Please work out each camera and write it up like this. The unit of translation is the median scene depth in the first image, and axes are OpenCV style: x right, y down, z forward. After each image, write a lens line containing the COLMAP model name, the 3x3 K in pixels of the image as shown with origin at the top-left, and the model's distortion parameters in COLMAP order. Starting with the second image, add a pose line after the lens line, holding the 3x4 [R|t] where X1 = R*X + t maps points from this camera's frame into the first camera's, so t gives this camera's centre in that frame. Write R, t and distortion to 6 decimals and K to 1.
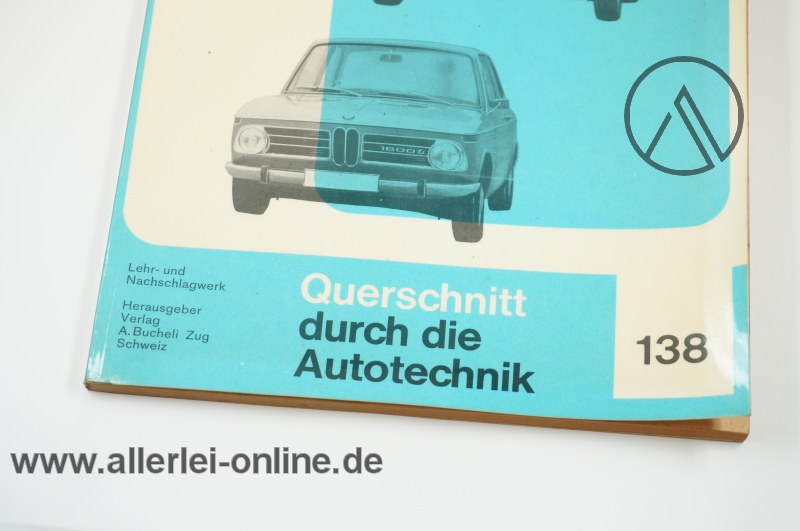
lens RADIAL K [[1749.7, 0, 396.8], [0, 1749.7, 263.9], [0, 0, 1]] dist [-0.002484, 0.000000]
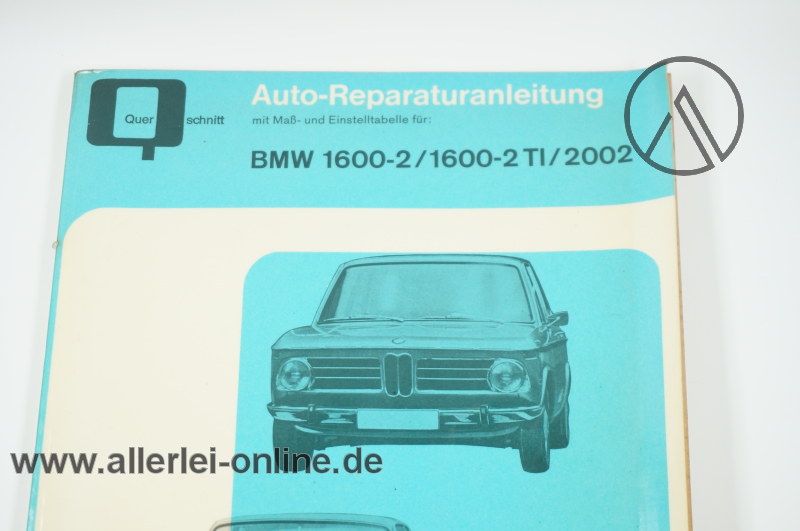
lens RADIAL K [[1749.7, 0, 392.2], [0, 1749.7, 264.5], [0, 0, 1]] dist [-0.002484, 0.000000]
pose [[0.997750, -0.066724, -0.006506, 0.062861], [0.066891, 0.997303, 0.030193, -0.297387], [0.004473, -0.030561, 0.999523, 0.097413]]
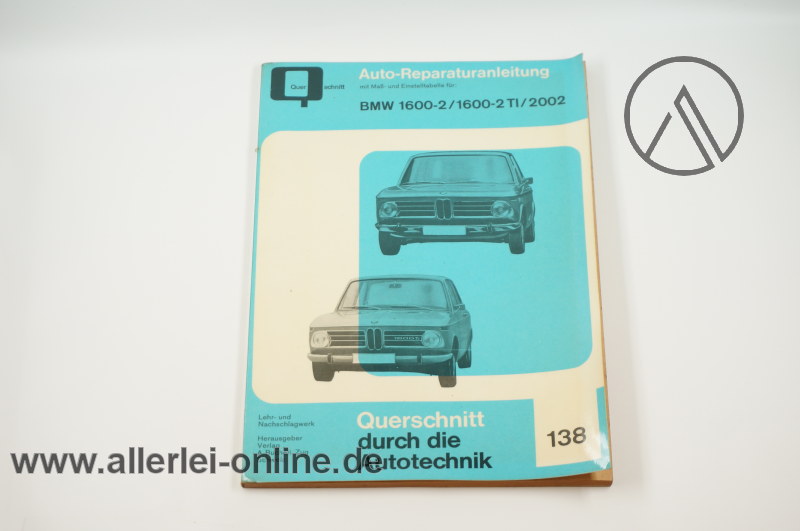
lens RADIAL K [[1749.7, 0, 406.0], [0, 1749.7, 268.3], [0, 0, 1]] dist [-0.002484, 0.000000]
pose [[0.996431, -0.080642, 0.024924, -0.036526], [0.082556, 0.992618, -0.088849, 0.021774], [-0.017575, 0.090590, 0.995733, -0.772769]]
